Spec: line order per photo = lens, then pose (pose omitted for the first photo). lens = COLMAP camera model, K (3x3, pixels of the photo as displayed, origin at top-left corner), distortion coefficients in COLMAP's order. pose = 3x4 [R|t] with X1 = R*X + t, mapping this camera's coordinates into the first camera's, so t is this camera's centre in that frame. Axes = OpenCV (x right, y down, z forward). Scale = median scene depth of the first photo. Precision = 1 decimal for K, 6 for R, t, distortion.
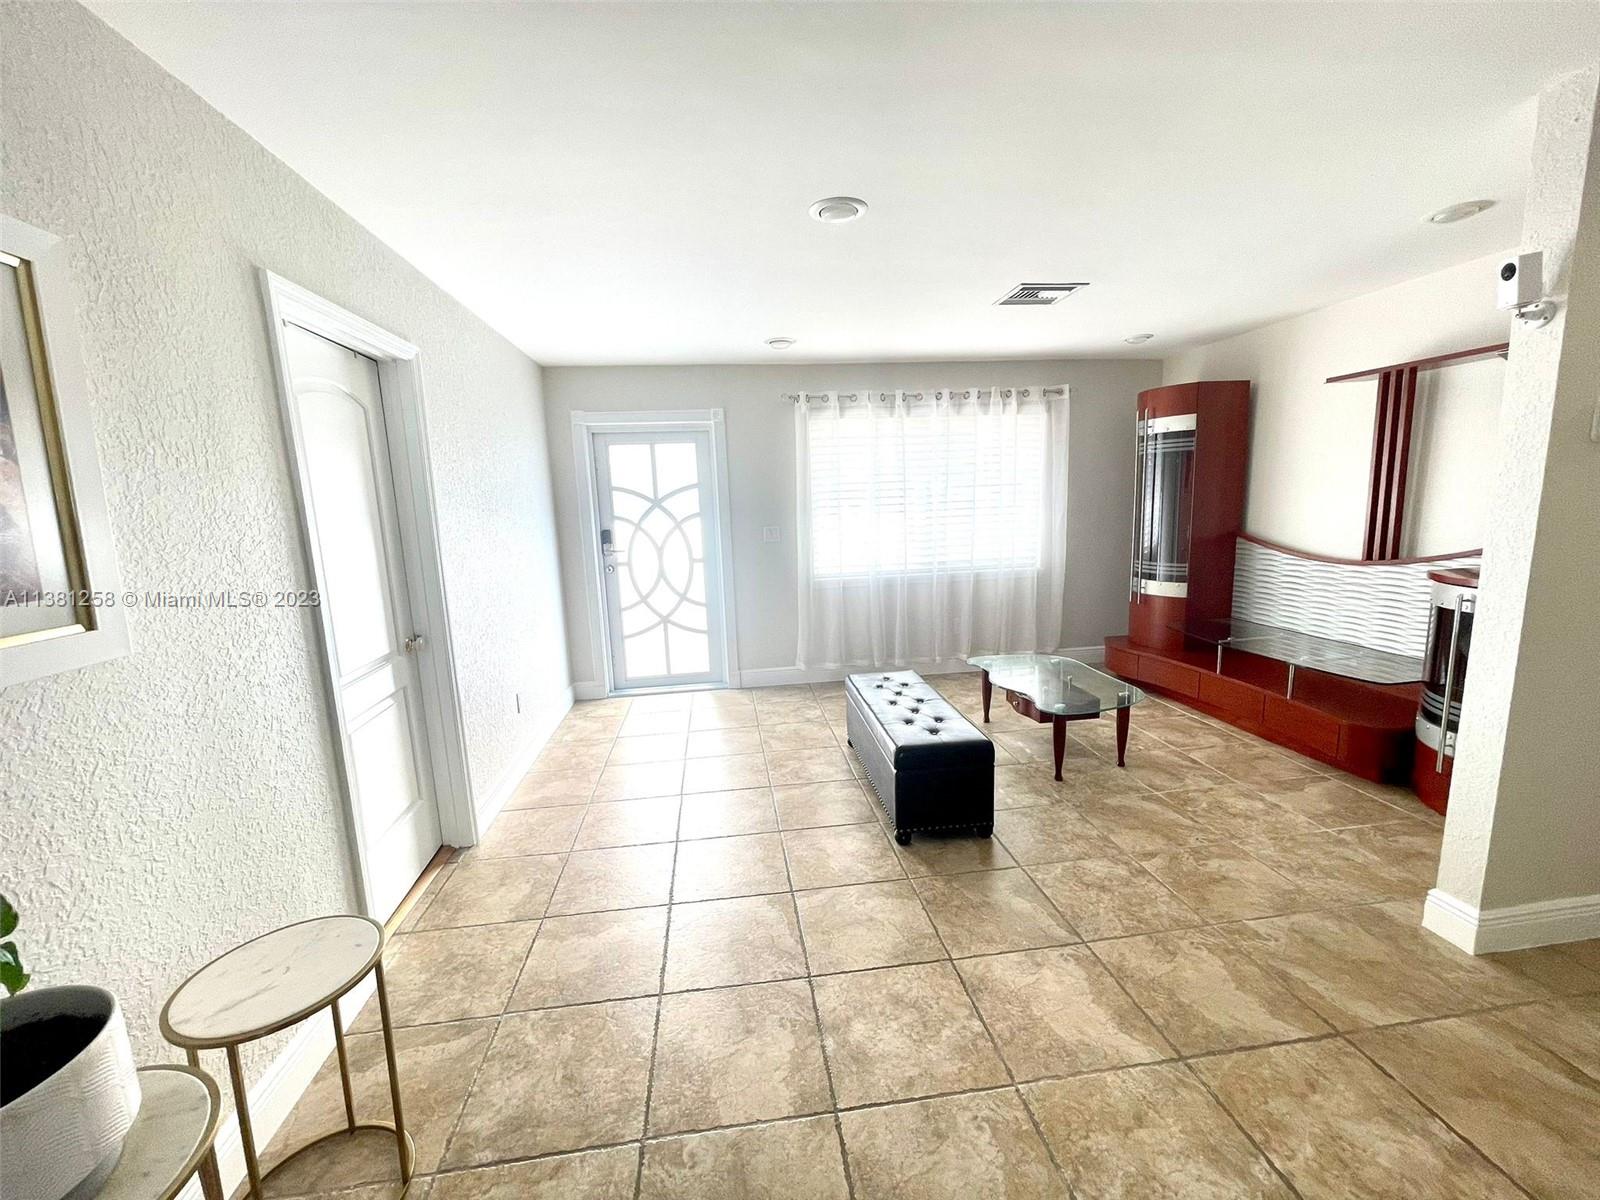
lens RADIAL K [[647.1, 0, 800.4], [0, 647.1, 607.0], [0, 0, 1]] dist [0.002901, -0.000767]
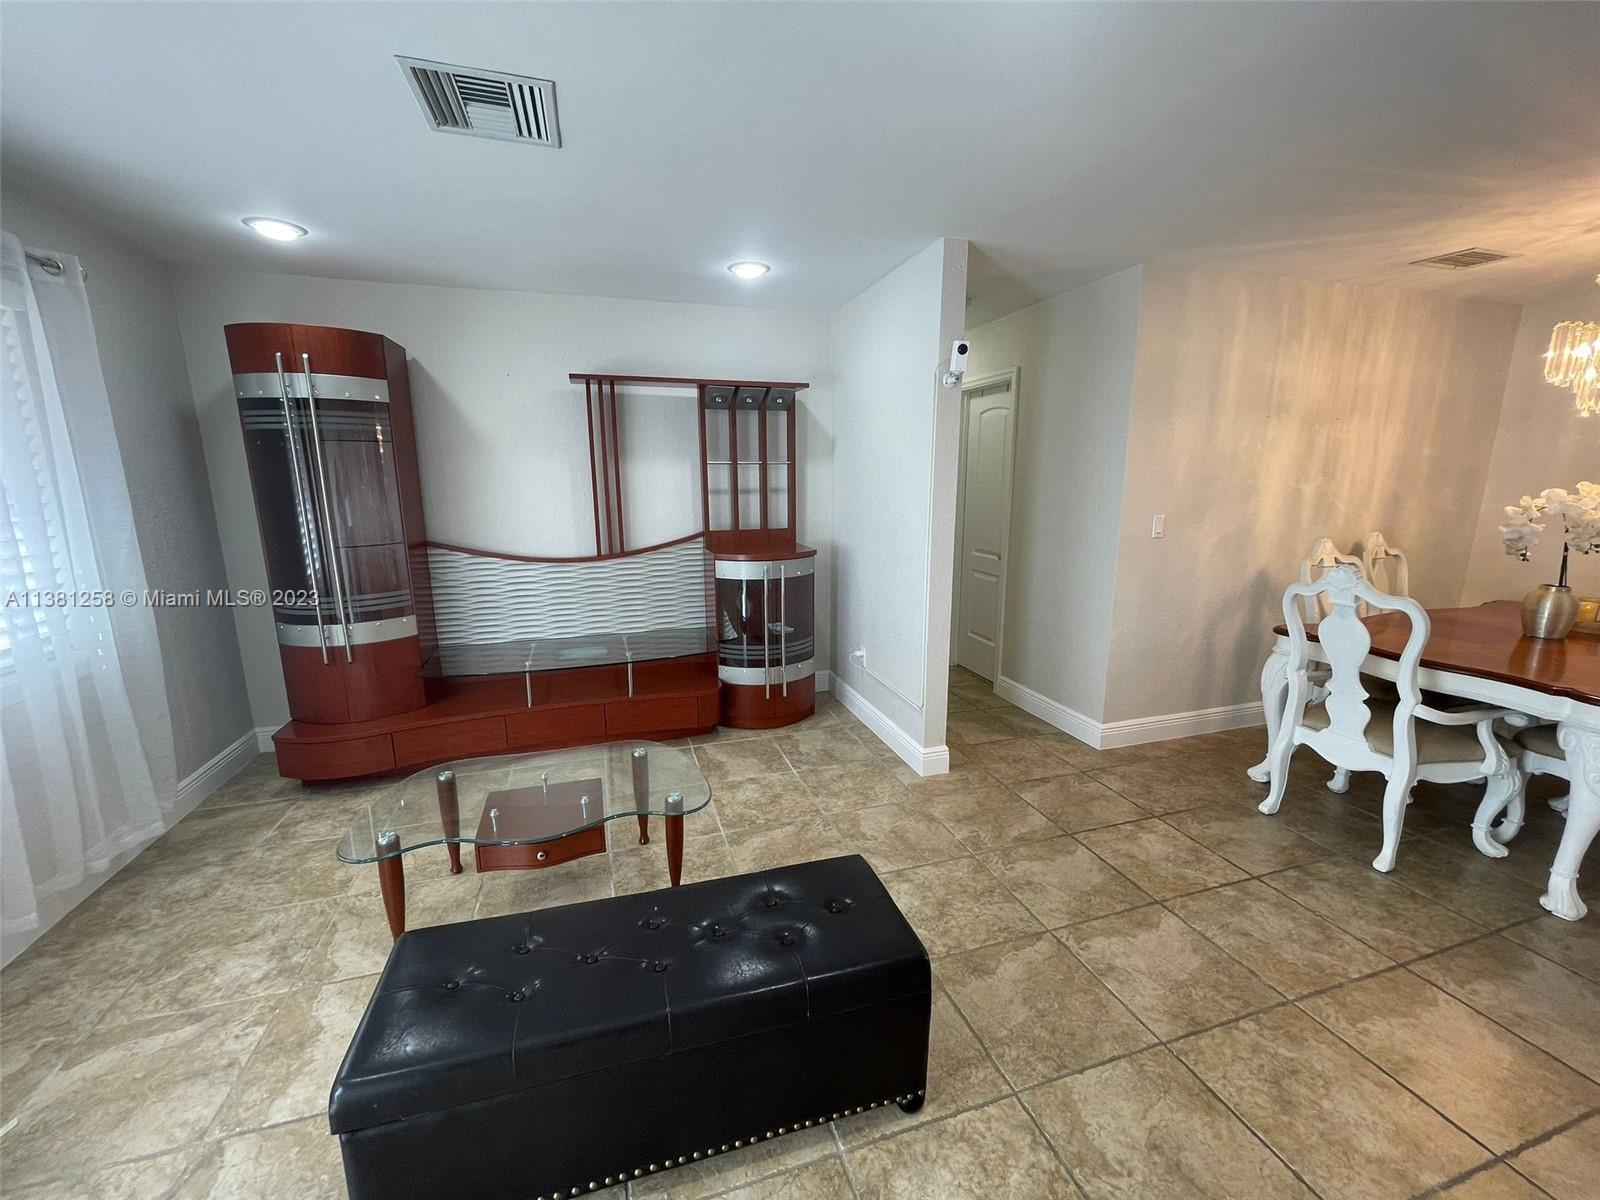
lens RADIAL K [[647.1, 0, 799.0], [0, 647.1, 604.1], [0, 0, 1]] dist [0.002901, -0.000767]
pose [[-0.174887, -0.155014, 0.972309, -0.262903], [0.175515, 0.966803, 0.185706, -0.151767], [-0.968818, 0.203133, -0.141874, 0.951506]]
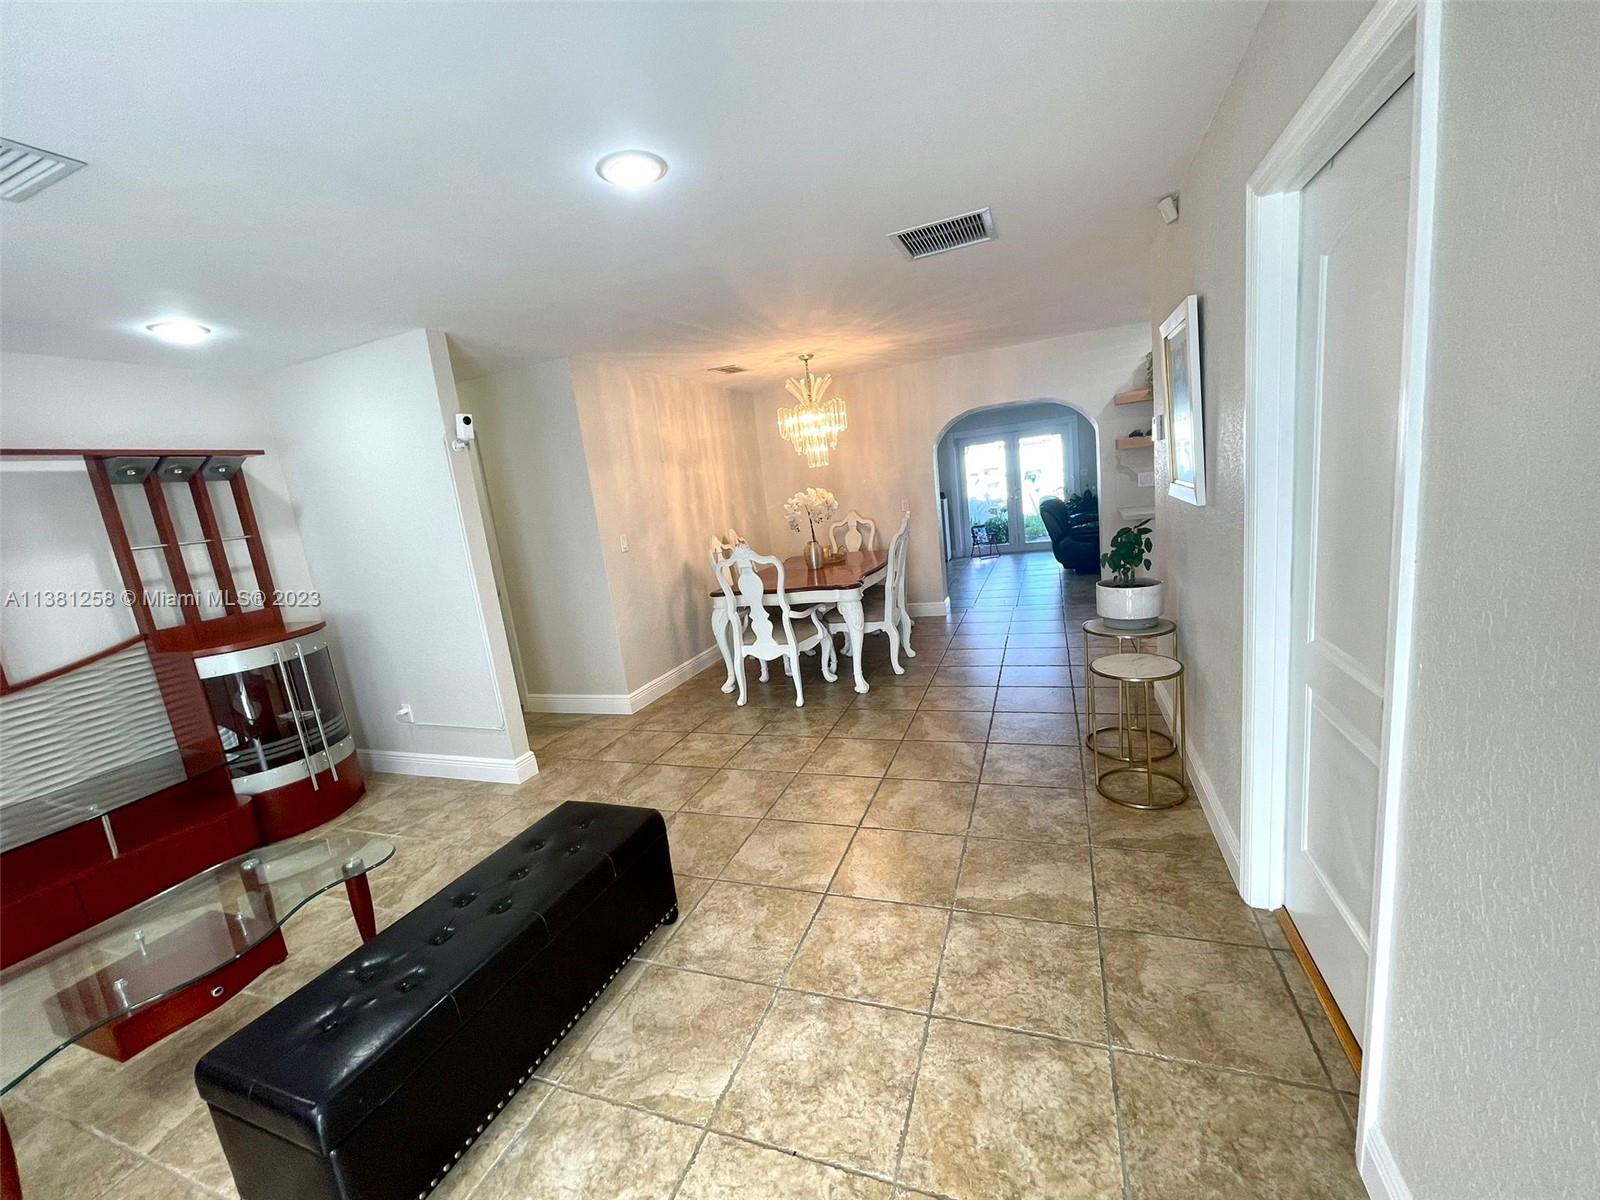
lens RADIAL K [[647.1, 0, 797.1], [0, 647.1, 604.2], [0, 0, 1]] dist [0.002901, -0.000767]
pose [[-0.869372, 0.051264, 0.491491, -0.368250], [0.227798, 0.924197, 0.306542, -0.207731], [-0.438520, 0.378460, -0.815149, 1.281062]]
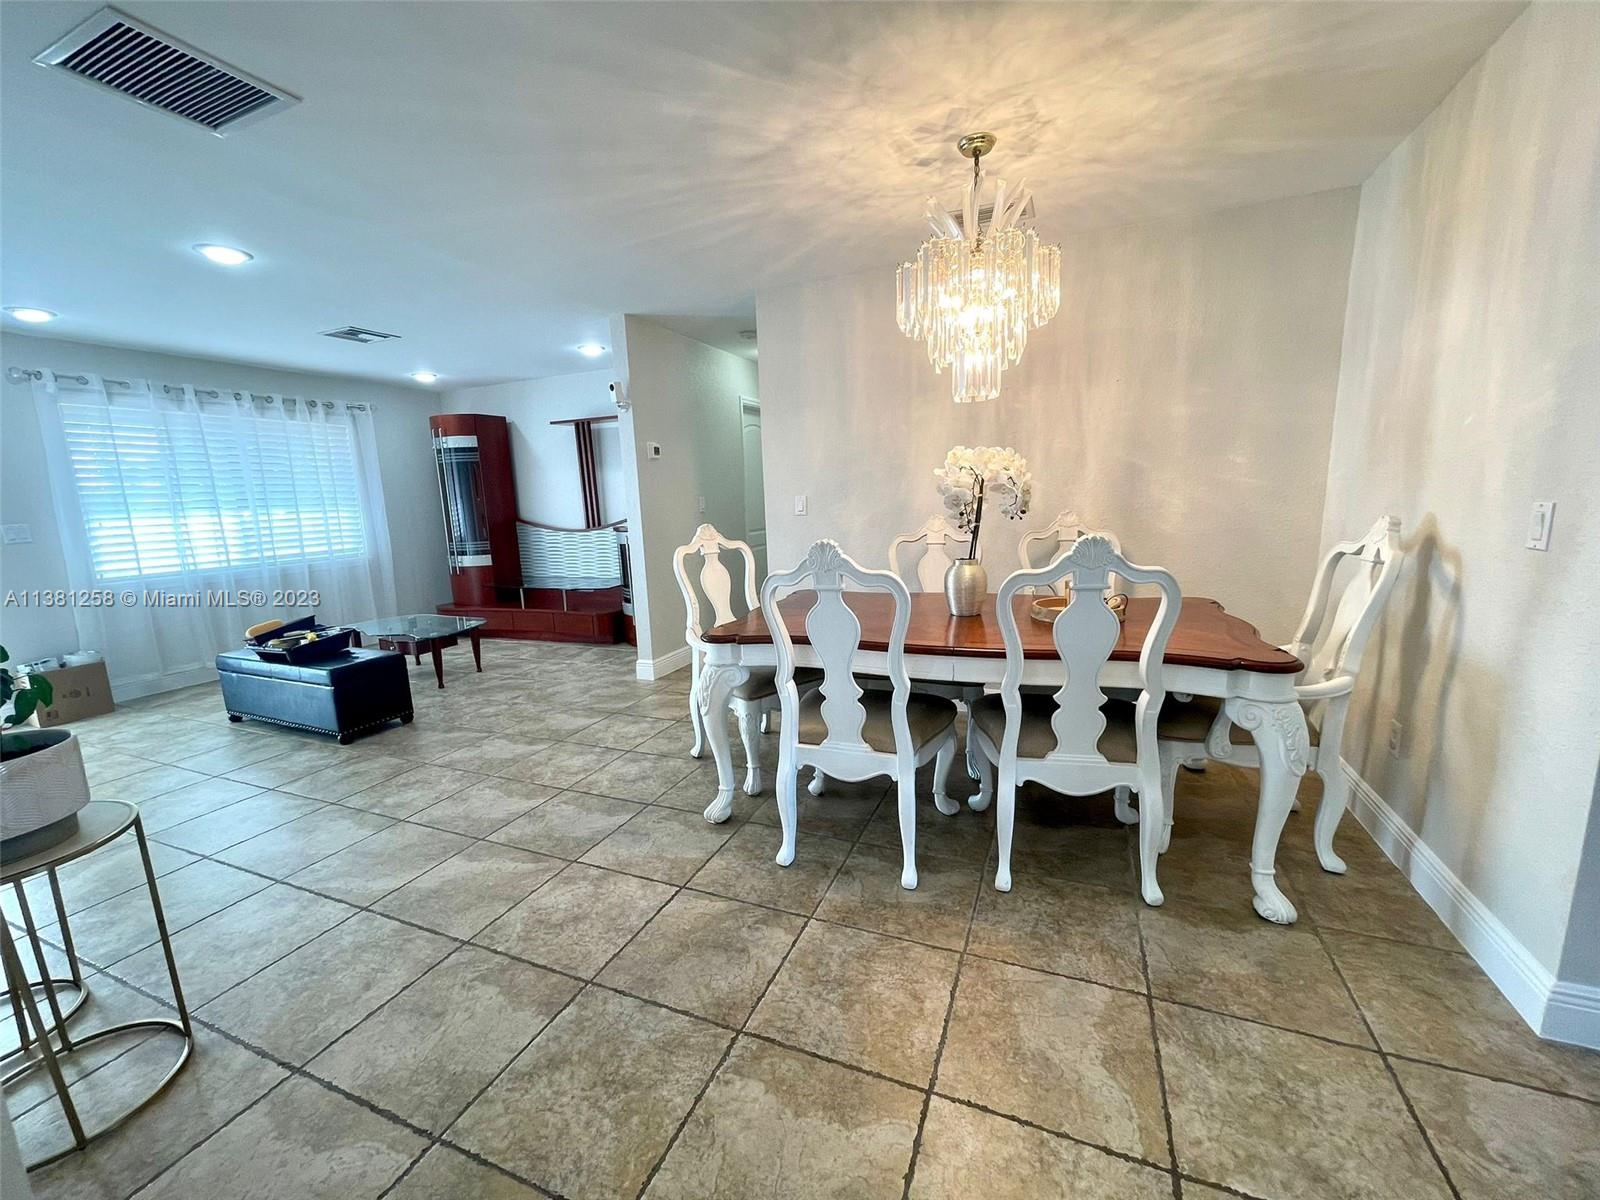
lens RADIAL K [[647.1, 0, 796.3], [0, 647.1, 607.1], [0, 0, 1]] dist [0.002901, -0.000767]
pose [[0.512407, -0.131223, 0.848657, -0.392345], [0.160735, 0.985446, 0.055325, 0.147293], [-0.843566, 0.108060, 0.526042, -0.420129]]
